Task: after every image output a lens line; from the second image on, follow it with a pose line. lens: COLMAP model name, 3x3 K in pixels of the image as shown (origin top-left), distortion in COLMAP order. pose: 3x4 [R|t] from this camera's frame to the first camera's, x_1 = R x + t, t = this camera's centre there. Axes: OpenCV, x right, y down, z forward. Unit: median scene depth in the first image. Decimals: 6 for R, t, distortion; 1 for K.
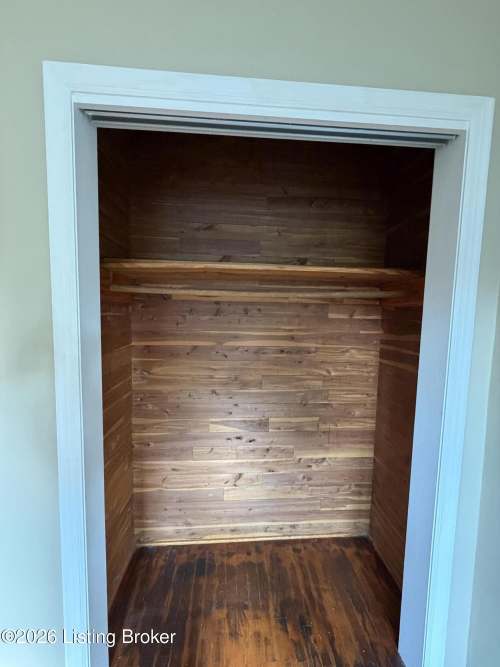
lens RADIAL K [[266.1, 0, 250.8], [0, 266.1, 334.5], [0, 0, 1]] dist [0.001182, 0.000607]
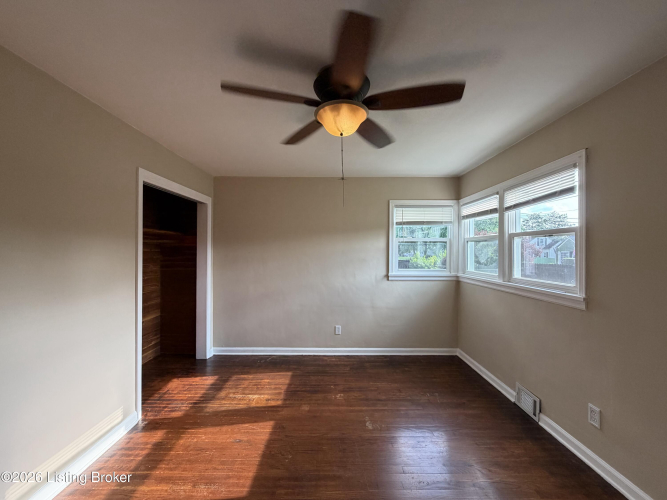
lens RADIAL K [[266.1, 0, 331.4], [0, 266.1, 251.6], [0, 0, 1]] dist [0.001182, 0.000607]
pose [[0.073205, -0.018116, 0.997152, -1.587273], [0.082163, 0.996546, 0.012073, 0.038477], [-0.993927, 0.081045, 0.074440, -0.580749]]
